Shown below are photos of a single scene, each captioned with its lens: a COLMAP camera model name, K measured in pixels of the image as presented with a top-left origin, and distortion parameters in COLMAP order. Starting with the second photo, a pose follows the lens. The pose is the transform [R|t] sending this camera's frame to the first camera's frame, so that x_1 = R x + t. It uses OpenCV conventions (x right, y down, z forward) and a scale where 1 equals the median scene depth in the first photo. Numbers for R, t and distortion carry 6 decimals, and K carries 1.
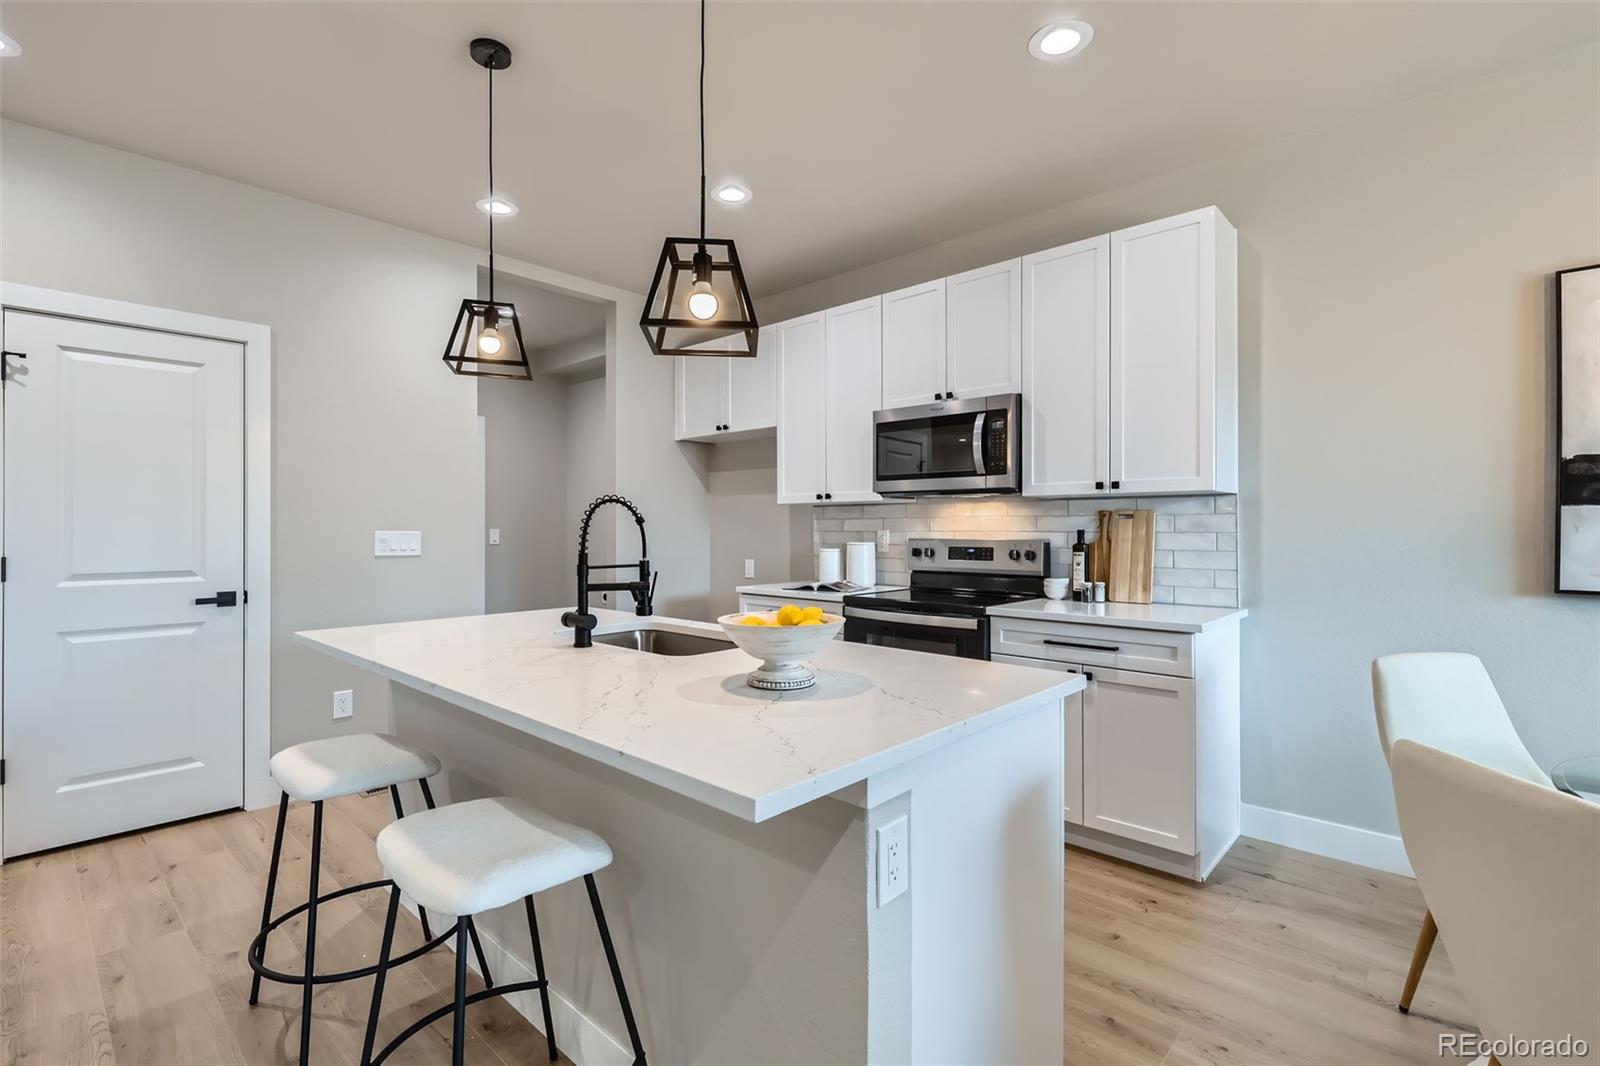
lens RADIAL K [[728.6, 0, 813.5], [0, 728.6, 524.4], [0, 0, 1]] dist [0.000803, -0.003383]
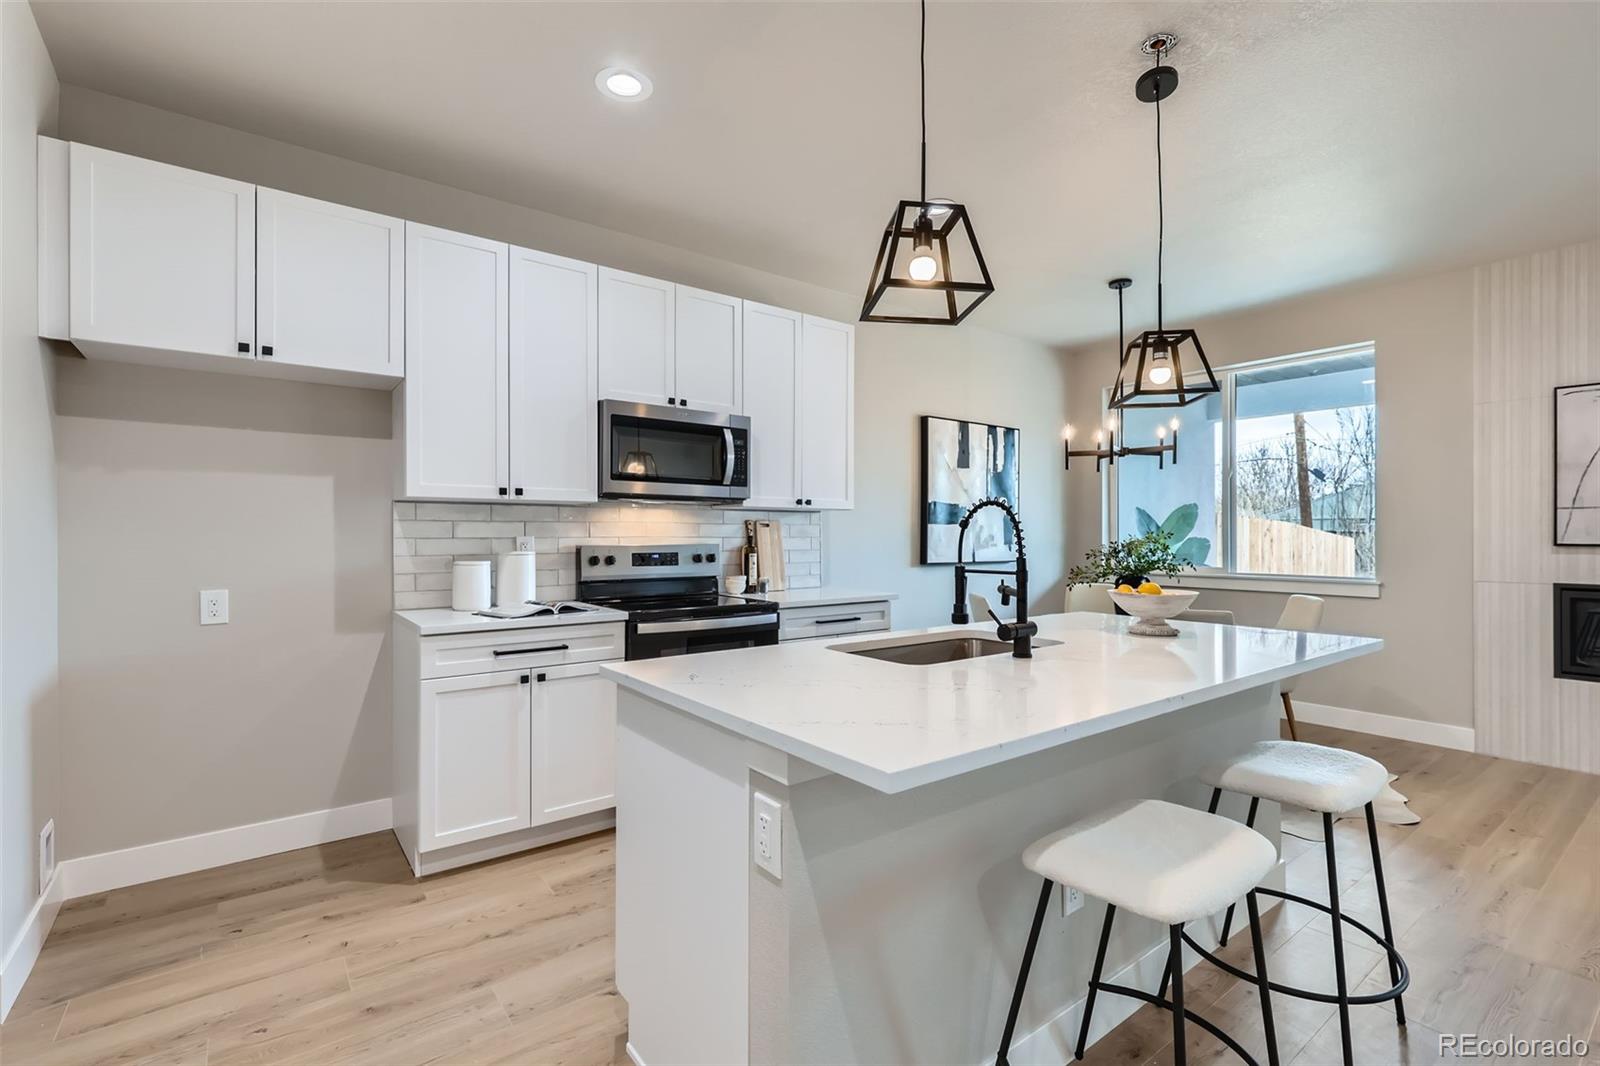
lens RADIAL K [[728.6, 0, 772.5], [0, 728.6, 533.6], [0, 0, 1]] dist [0.000803, -0.003383]
pose [[0.192764, 0.002968, 0.981241, -0.827007], [-0.006142, 0.999979, -0.001818, 0.006052], [-0.981226, -0.005676, 0.192778, 0.721123]]
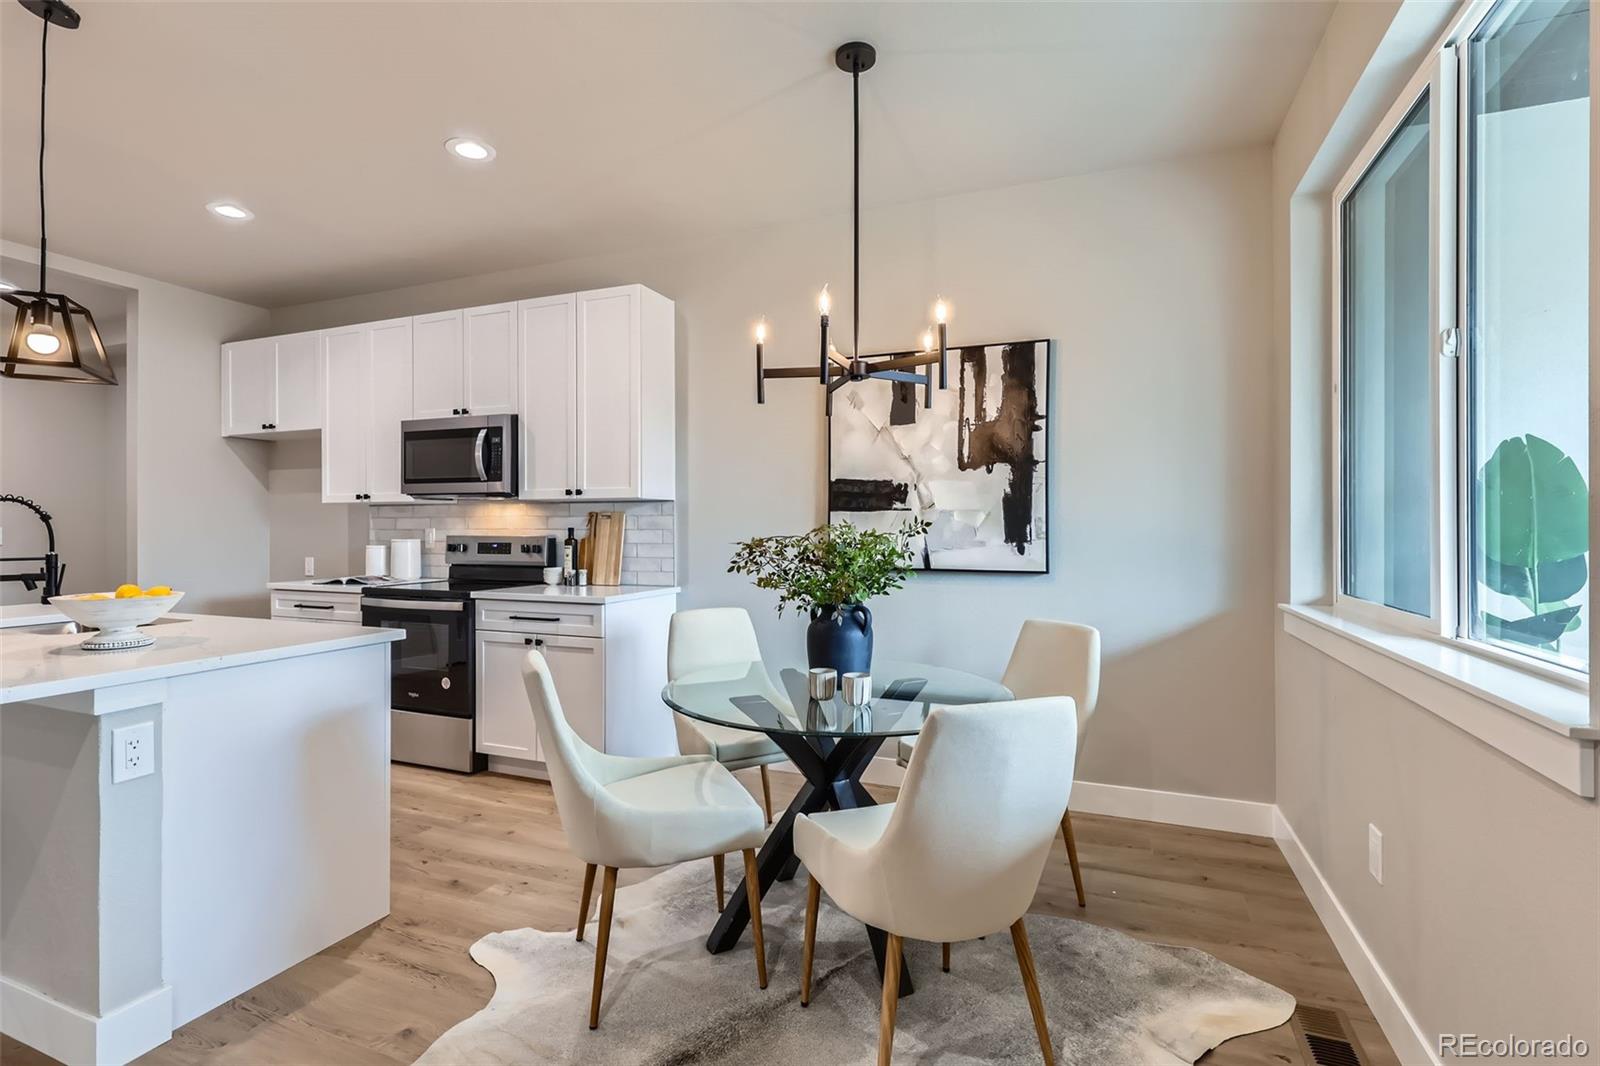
lens RADIAL K [[728.6, 0, 806.0], [0, 728.6, 525.3], [0, 0, 1]] dist [0.000803, -0.003383]
pose [[0.934446, 0.002100, 0.356098, 0.297037], [-0.002378, 0.999997, 0.000344, 0.002055], [-0.356097, -0.001168, 0.934448, -0.291456]]
